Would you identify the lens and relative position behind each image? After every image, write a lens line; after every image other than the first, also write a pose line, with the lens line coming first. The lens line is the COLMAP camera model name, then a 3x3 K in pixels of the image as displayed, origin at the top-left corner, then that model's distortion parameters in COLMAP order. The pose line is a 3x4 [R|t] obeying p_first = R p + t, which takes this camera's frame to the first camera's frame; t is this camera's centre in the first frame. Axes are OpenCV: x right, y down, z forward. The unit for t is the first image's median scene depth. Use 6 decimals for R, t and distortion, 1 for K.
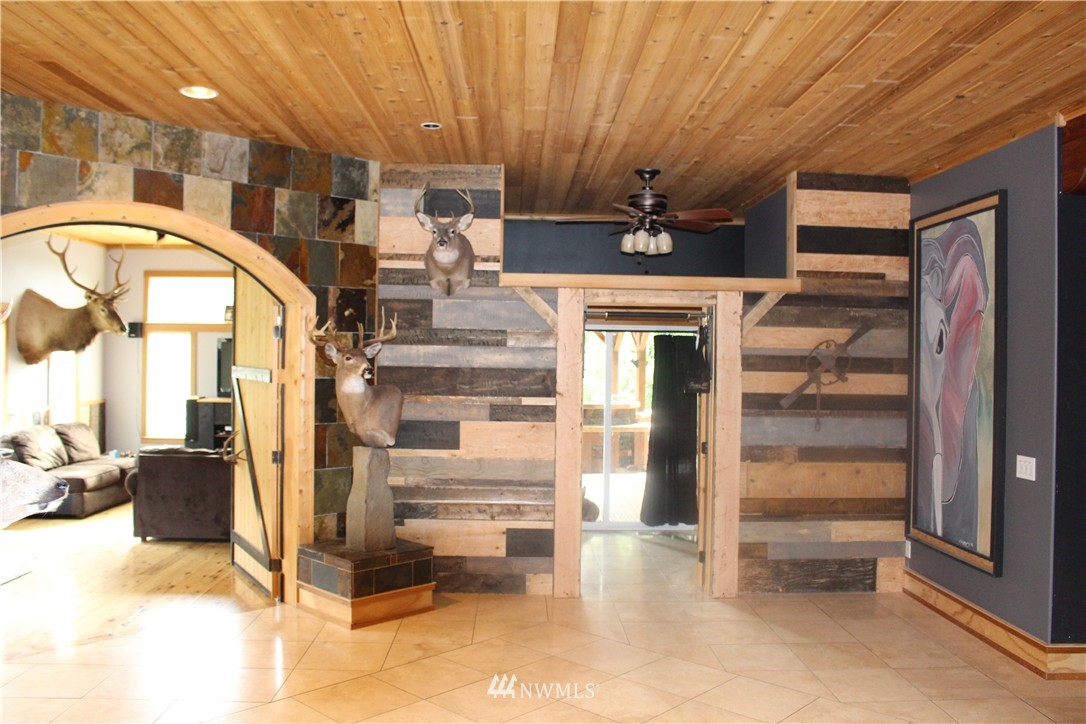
lens RADIAL K [[900.8, 0, 570.2], [0, 900.8, 353.4], [0, 0, 1]] dist [-0.141067, 0.087809]
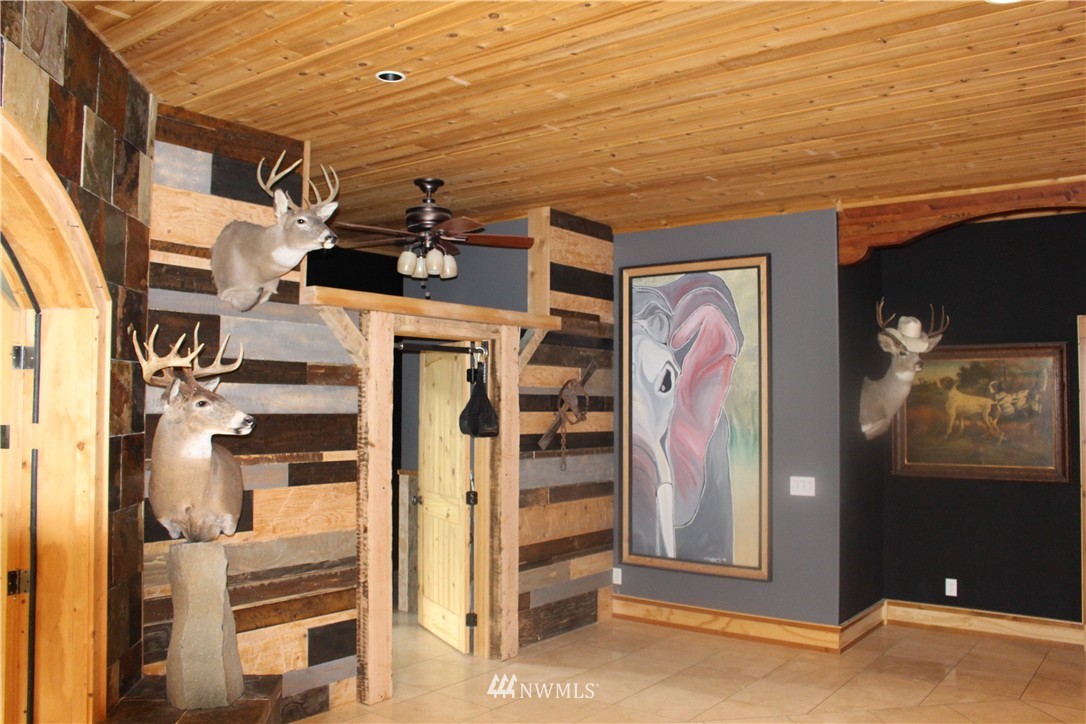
lens RADIAL K [[900.8, 0, 547.7], [0, 900.8, 364.3], [0, 0, 1]] dist [-0.141067, 0.087809]
pose [[0.638788, 0.019520, 0.769135, -0.512451], [0.002058, 0.999631, -0.027079, -0.004132], [-0.769380, 0.018881, 0.638513, 0.375194]]
